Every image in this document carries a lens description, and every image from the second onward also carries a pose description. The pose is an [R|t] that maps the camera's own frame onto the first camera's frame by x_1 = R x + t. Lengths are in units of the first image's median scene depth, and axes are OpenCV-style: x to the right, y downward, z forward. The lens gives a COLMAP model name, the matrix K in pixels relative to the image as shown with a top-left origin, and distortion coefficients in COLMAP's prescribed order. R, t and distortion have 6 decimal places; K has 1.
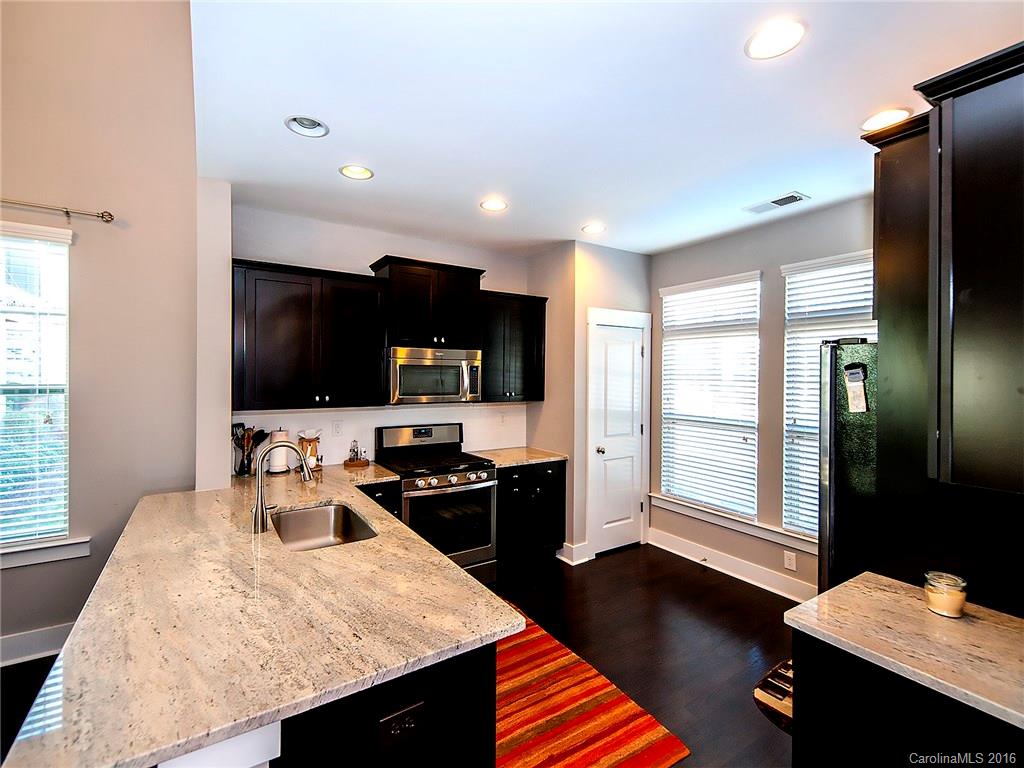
lens RADIAL K [[449.2, 0, 513.2], [0, 449.2, 376.7], [0, 0, 1]] dist [0.002628, 0.000339]
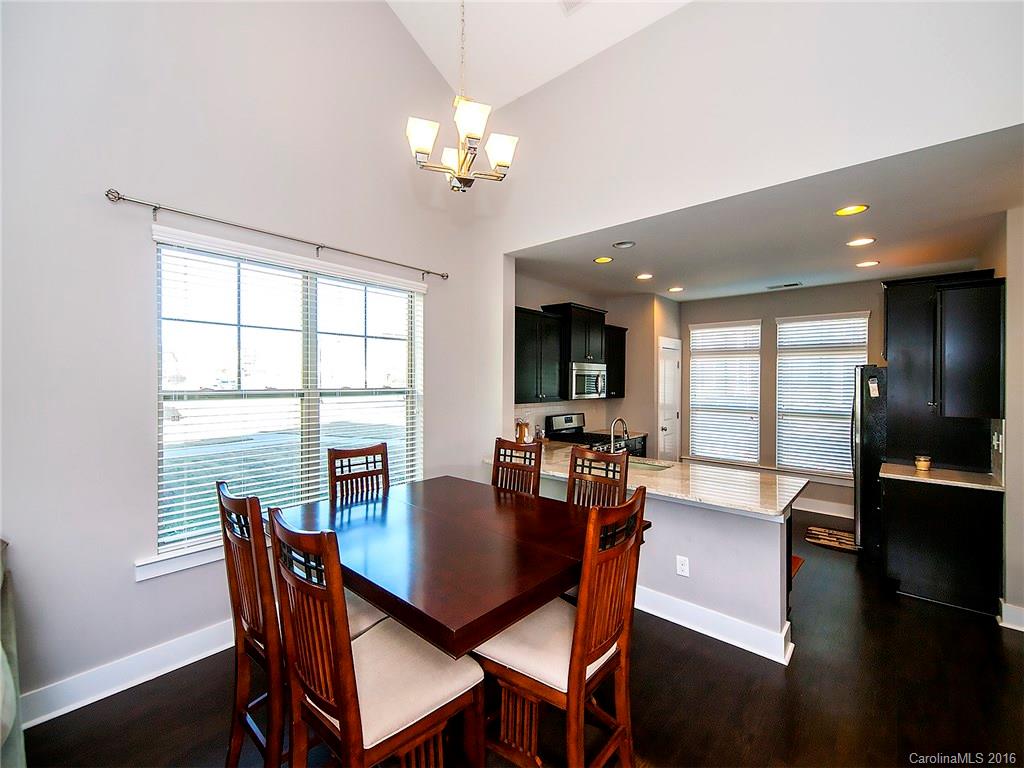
lens RADIAL K [[409.1, 0, 513.0], [0, 409.1, 380.6], [0, 0, 1]] dist [0.002477, -0.006065]
pose [[0.968577, -0.002787, 0.248697, -0.733177], [0.003137, 0.999995, -0.001010, -0.003339], [-0.248693, 0.001758, 0.968581, -0.268732]]
